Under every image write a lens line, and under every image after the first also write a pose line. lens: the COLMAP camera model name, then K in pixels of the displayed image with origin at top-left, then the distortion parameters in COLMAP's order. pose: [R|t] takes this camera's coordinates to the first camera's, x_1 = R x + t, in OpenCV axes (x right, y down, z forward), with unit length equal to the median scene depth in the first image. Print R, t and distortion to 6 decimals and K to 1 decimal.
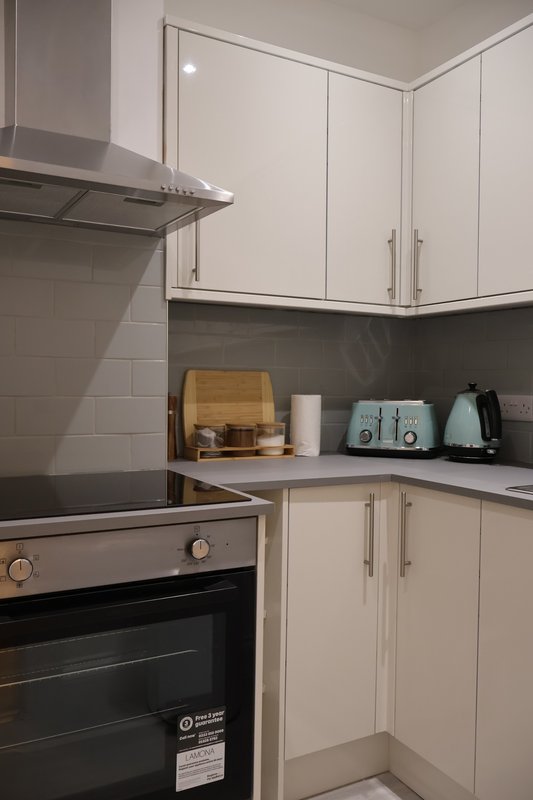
lens RADIAL K [[675.0, 0, 267.2], [0, 675.0, 399.2], [0, 0, 1]] dist [-0.013816, 0.009049]
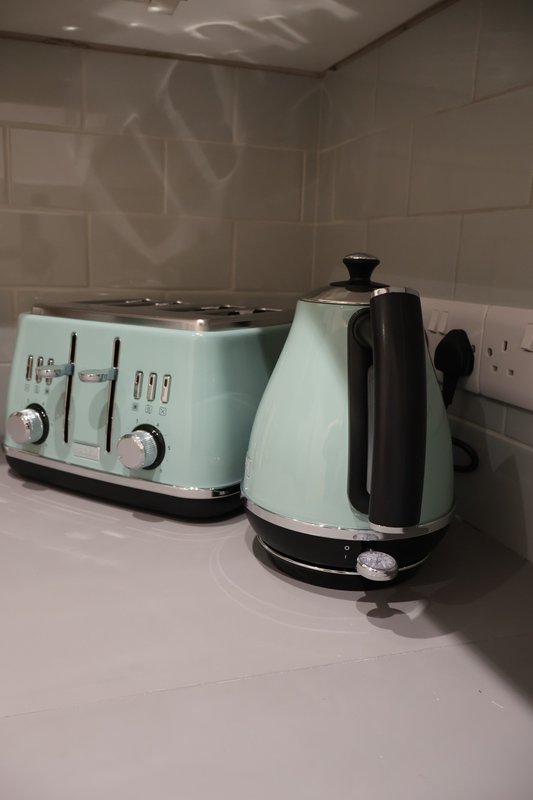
lens RADIAL K [[675.0, 0, 264.7], [0, 675.0, 400.0], [0, 0, 1]] dist [-0.013816, 0.009049]
pose [[0.990268, 0.054703, -0.127968, 0.290629], [-0.030387, 0.982314, 0.184761, -0.016126], [0.135812, -0.179074, 0.974416, 0.719573]]
